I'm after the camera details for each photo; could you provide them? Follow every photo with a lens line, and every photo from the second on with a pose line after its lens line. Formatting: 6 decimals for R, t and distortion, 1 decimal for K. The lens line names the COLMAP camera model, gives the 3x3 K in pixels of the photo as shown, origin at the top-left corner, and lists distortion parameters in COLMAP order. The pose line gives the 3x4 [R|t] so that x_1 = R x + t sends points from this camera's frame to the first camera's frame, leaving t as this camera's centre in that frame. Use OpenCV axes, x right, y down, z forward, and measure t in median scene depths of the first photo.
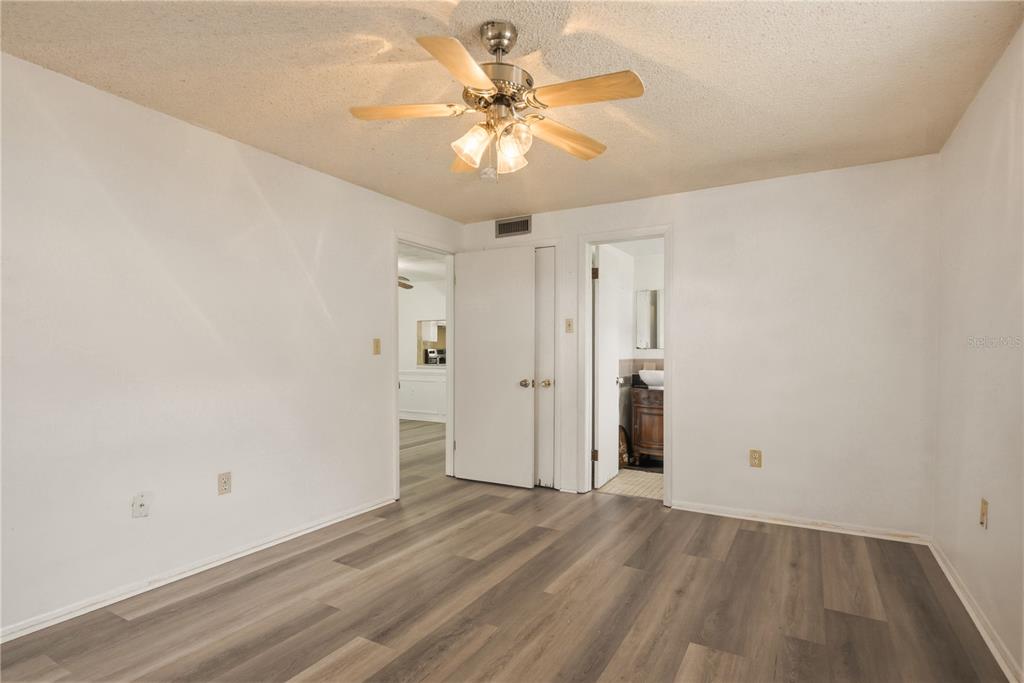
lens RADIAL K [[513.5, 0, 511.9], [0, 513.5, 345.5], [0, 0, 1]] dist [-0.005014, -0.000171]
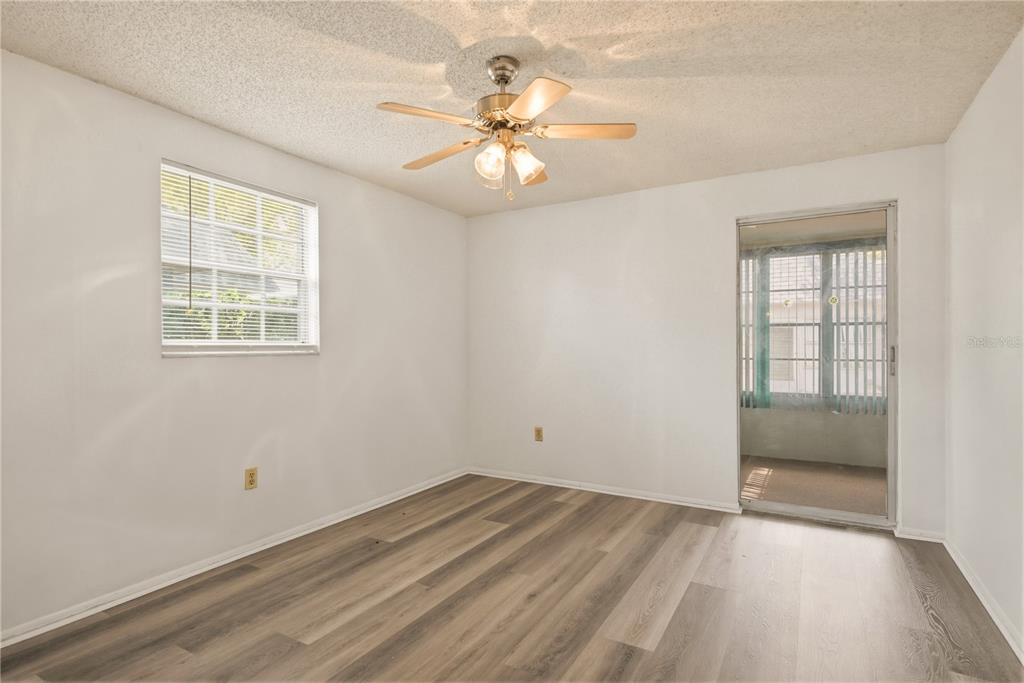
lens RADIAL K [[513.5, 0, 513.1], [0, 513.5, 344.3], [0, 0, 1]] dist [-0.005014, -0.000171]
pose [[-0.999971, 0.003841, 0.006605, -0.051859], [0.003766, 0.999929, -0.011337, 0.017129], [-0.006648, -0.011312, -0.999914, 1.946980]]
